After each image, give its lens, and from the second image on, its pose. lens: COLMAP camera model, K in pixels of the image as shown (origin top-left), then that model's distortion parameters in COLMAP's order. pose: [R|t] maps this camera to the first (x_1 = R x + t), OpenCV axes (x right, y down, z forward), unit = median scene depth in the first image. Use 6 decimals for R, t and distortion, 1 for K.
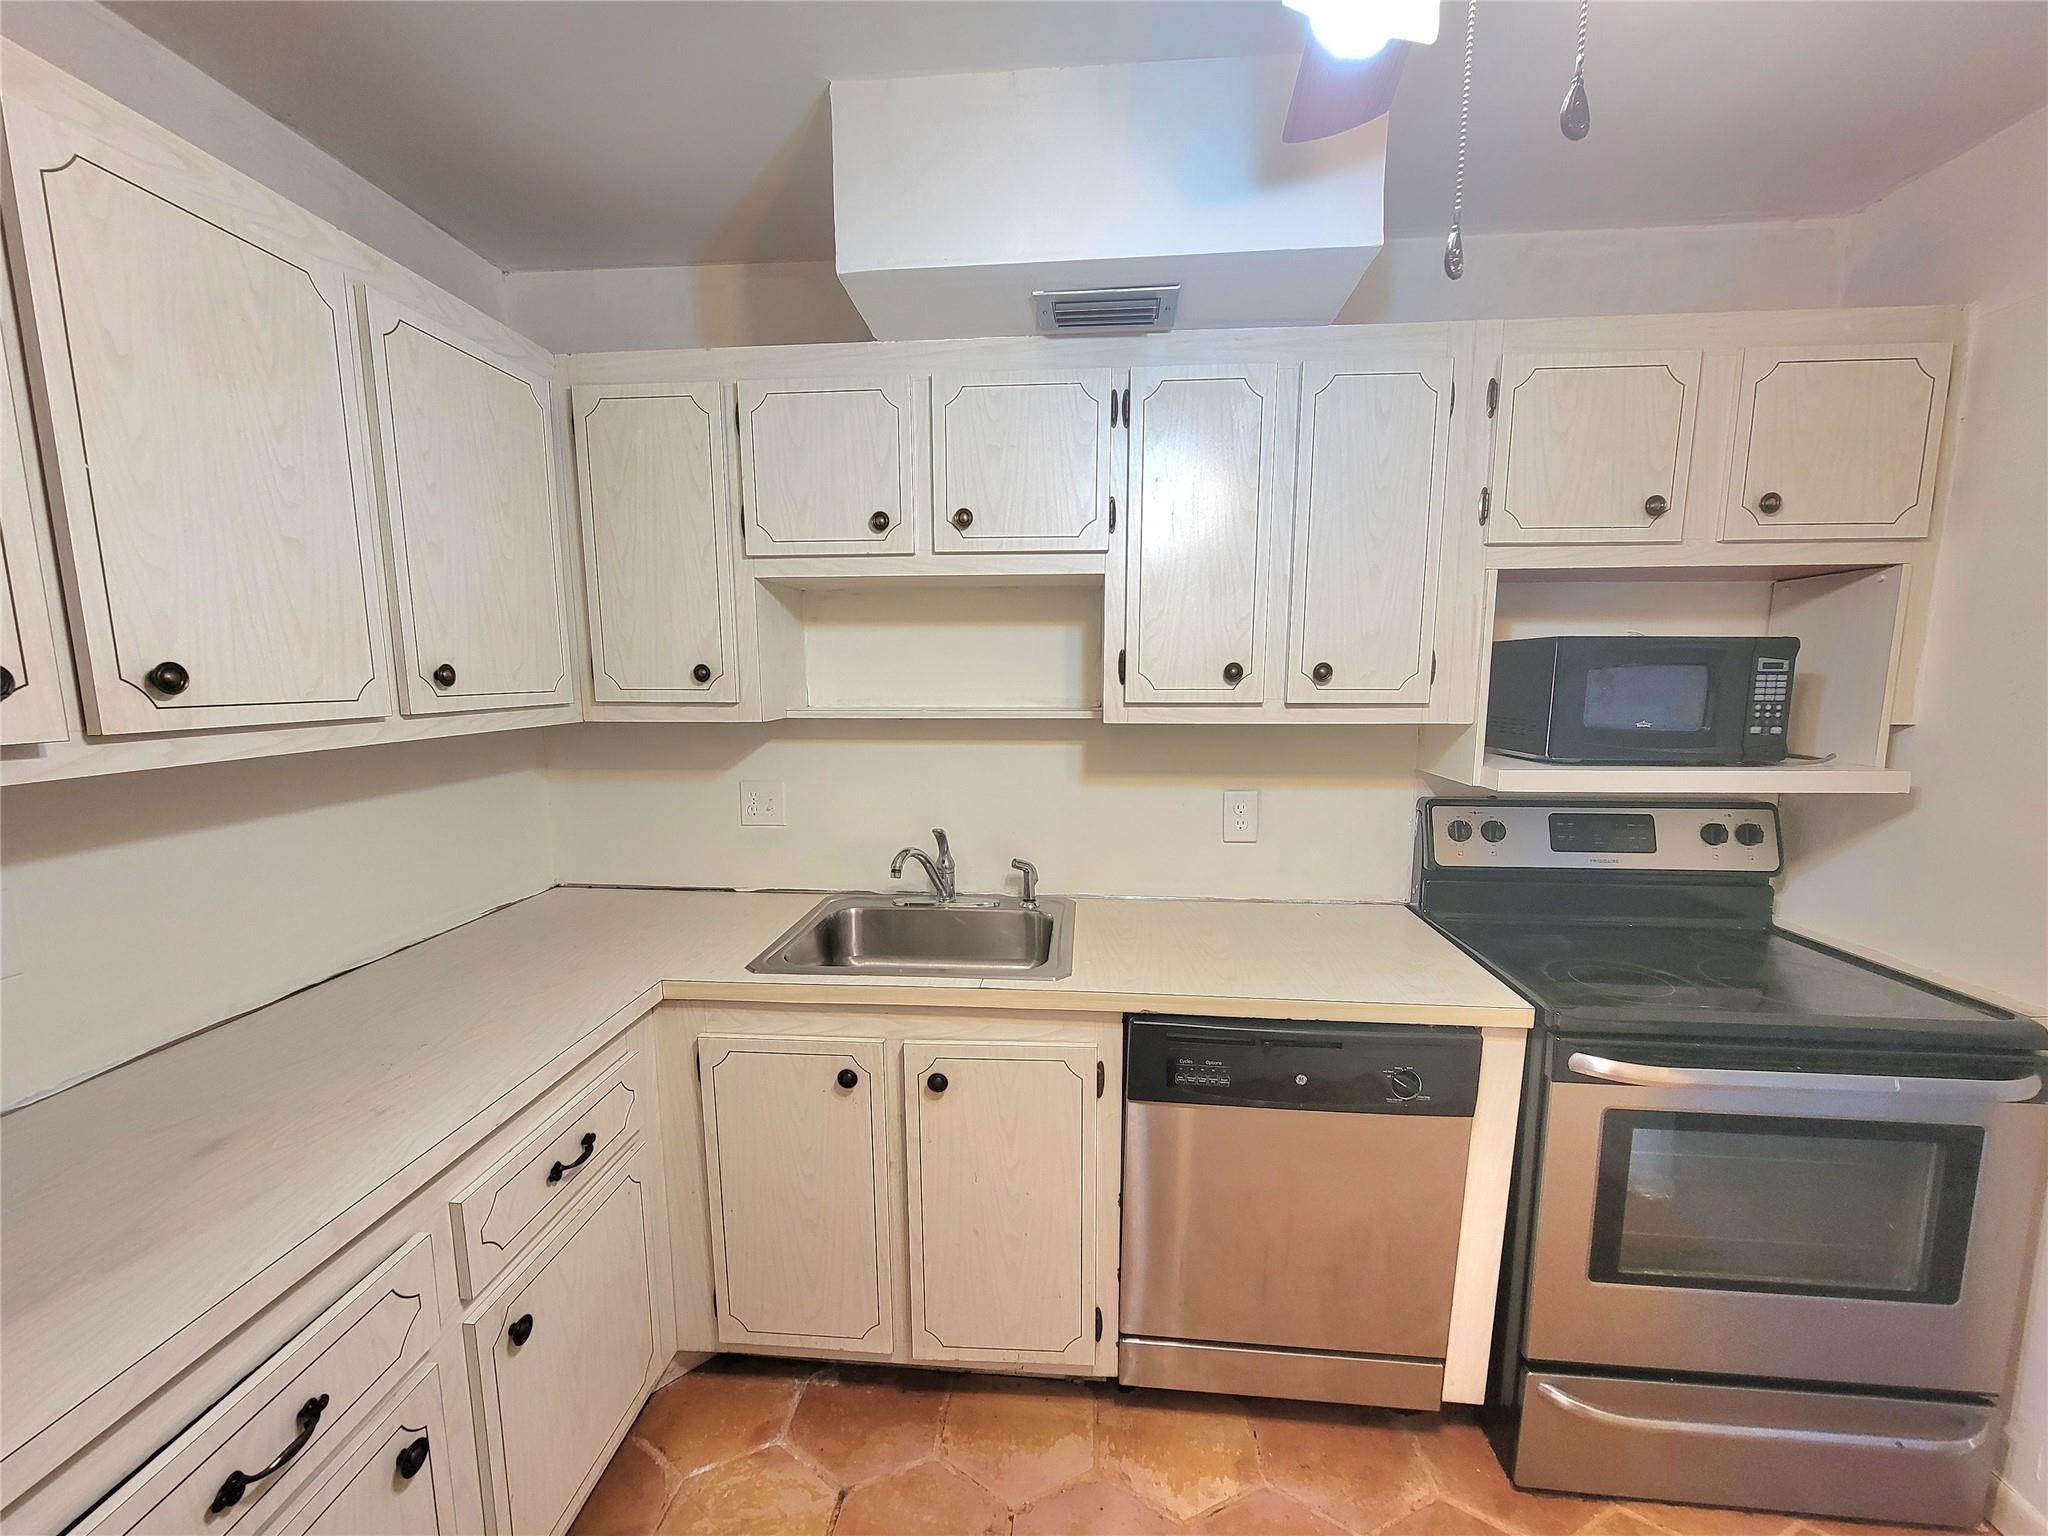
lens RADIAL K [[828.3, 0, 1023.4], [0, 828.3, 781.9], [0, 0, 1]] dist [-0.001472, -0.000245]
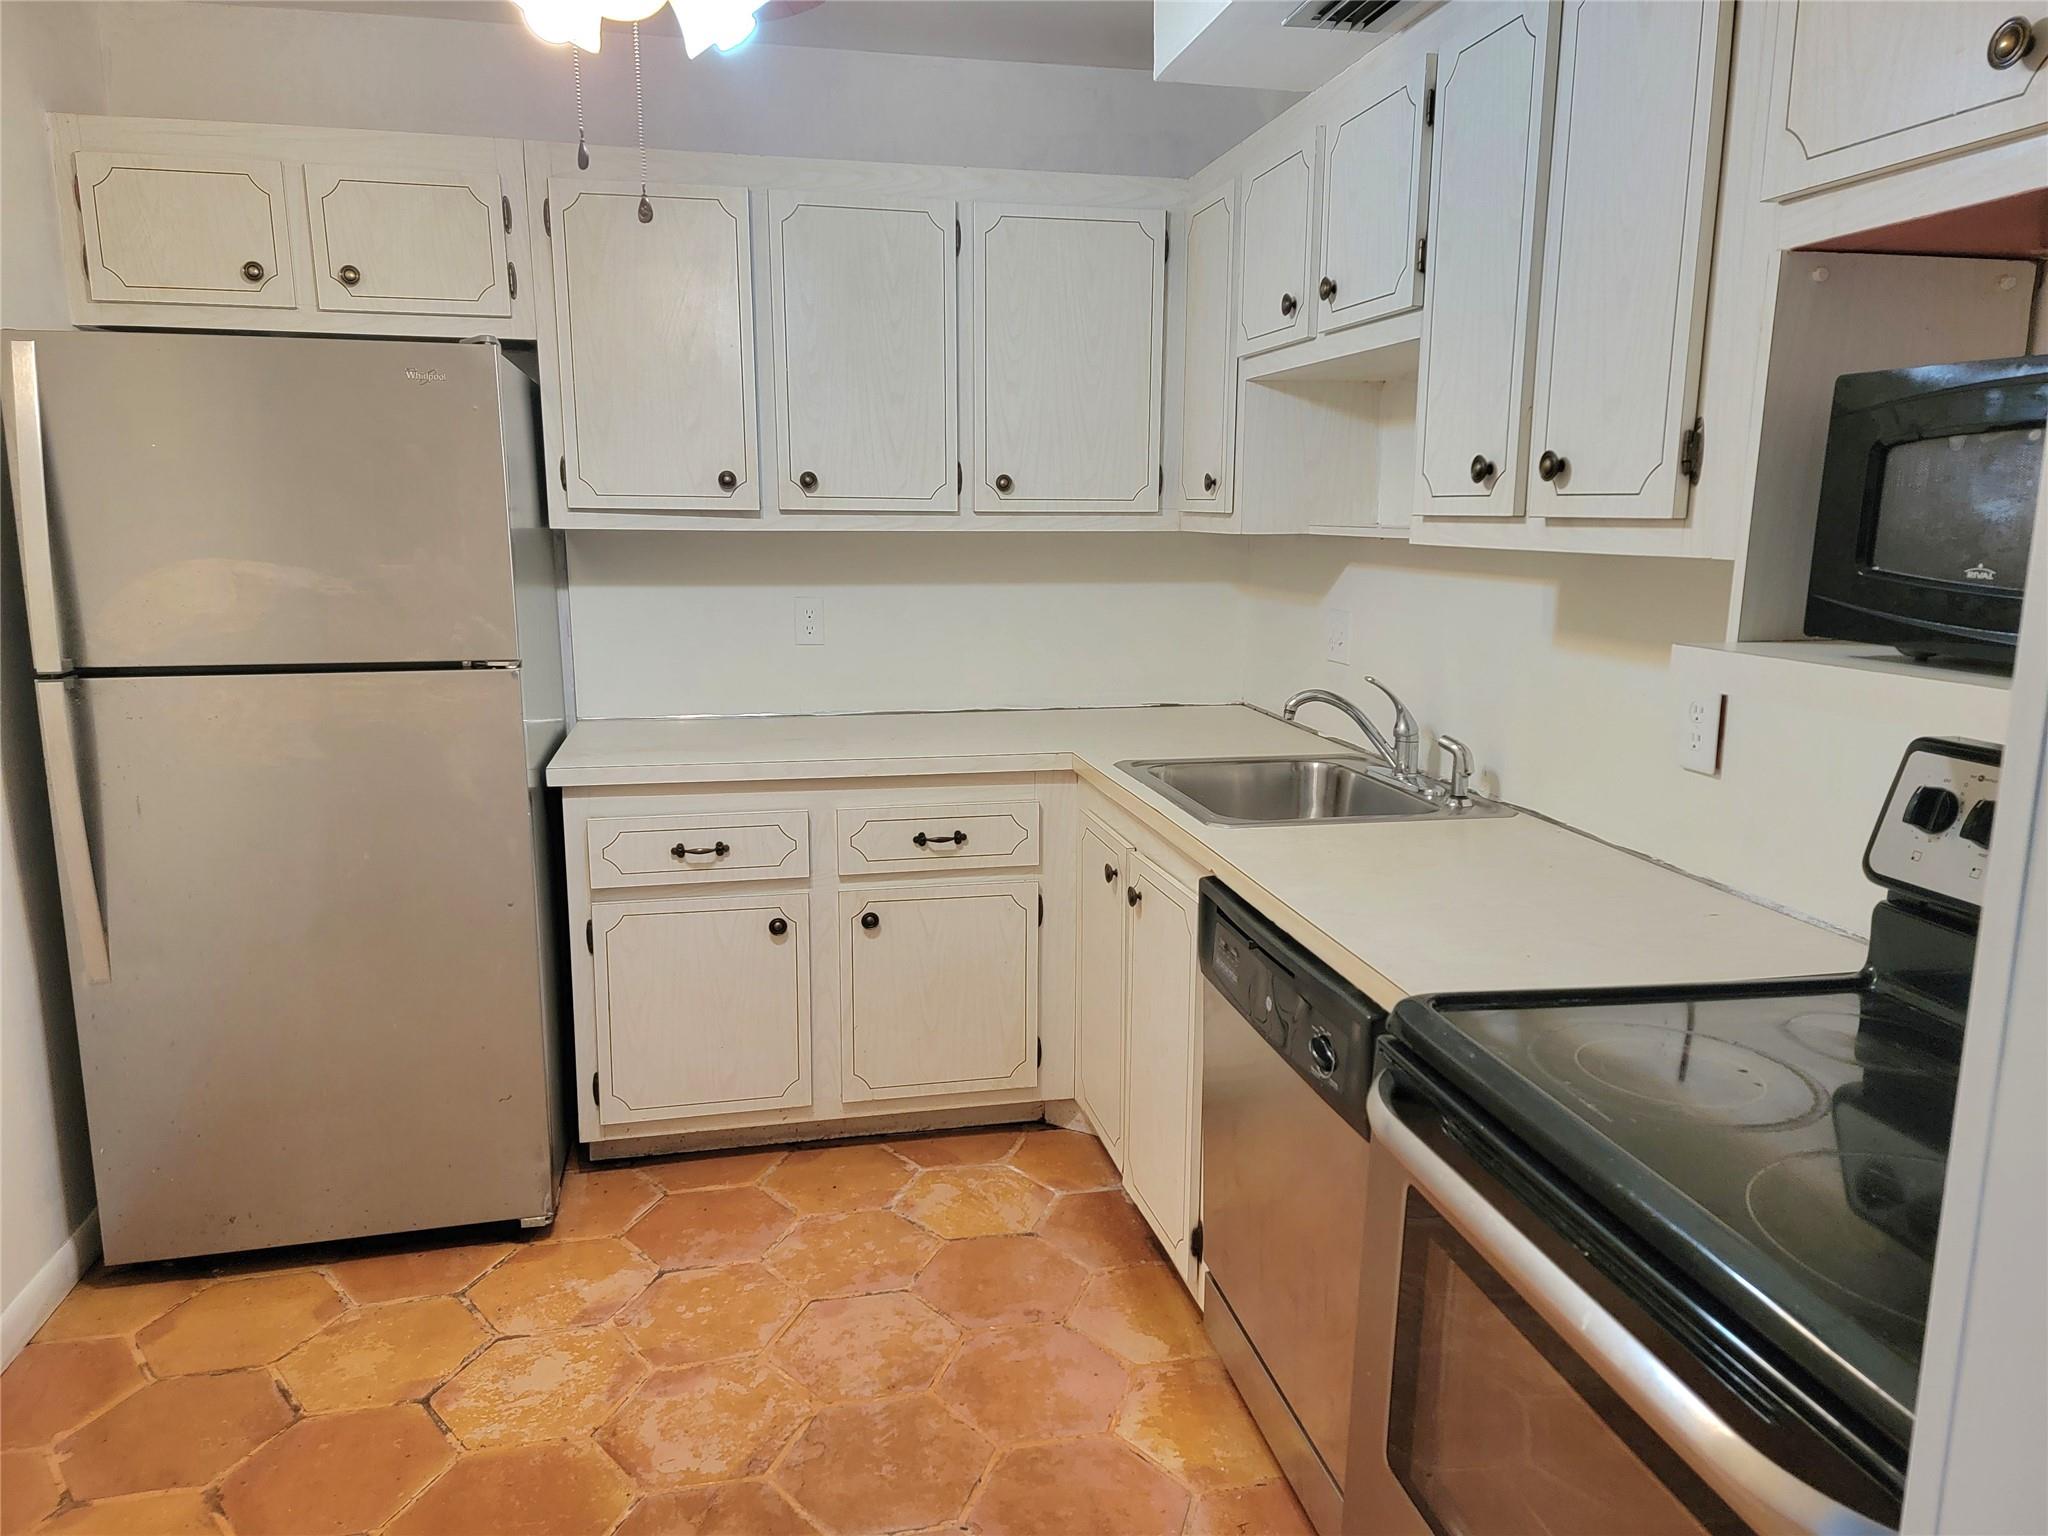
lens RADIAL K [[1393.0, 0, 1024.0], [0, 1393.0, 768.0], [0, 0, 1]] dist [0.004422, 0.000582]
pose [[0.286424, 0.182450, -0.940571, 1.321516], [-0.134348, 0.979650, 0.149118, -0.017608], [0.948637, 0.083653, 0.305107, 0.354051]]
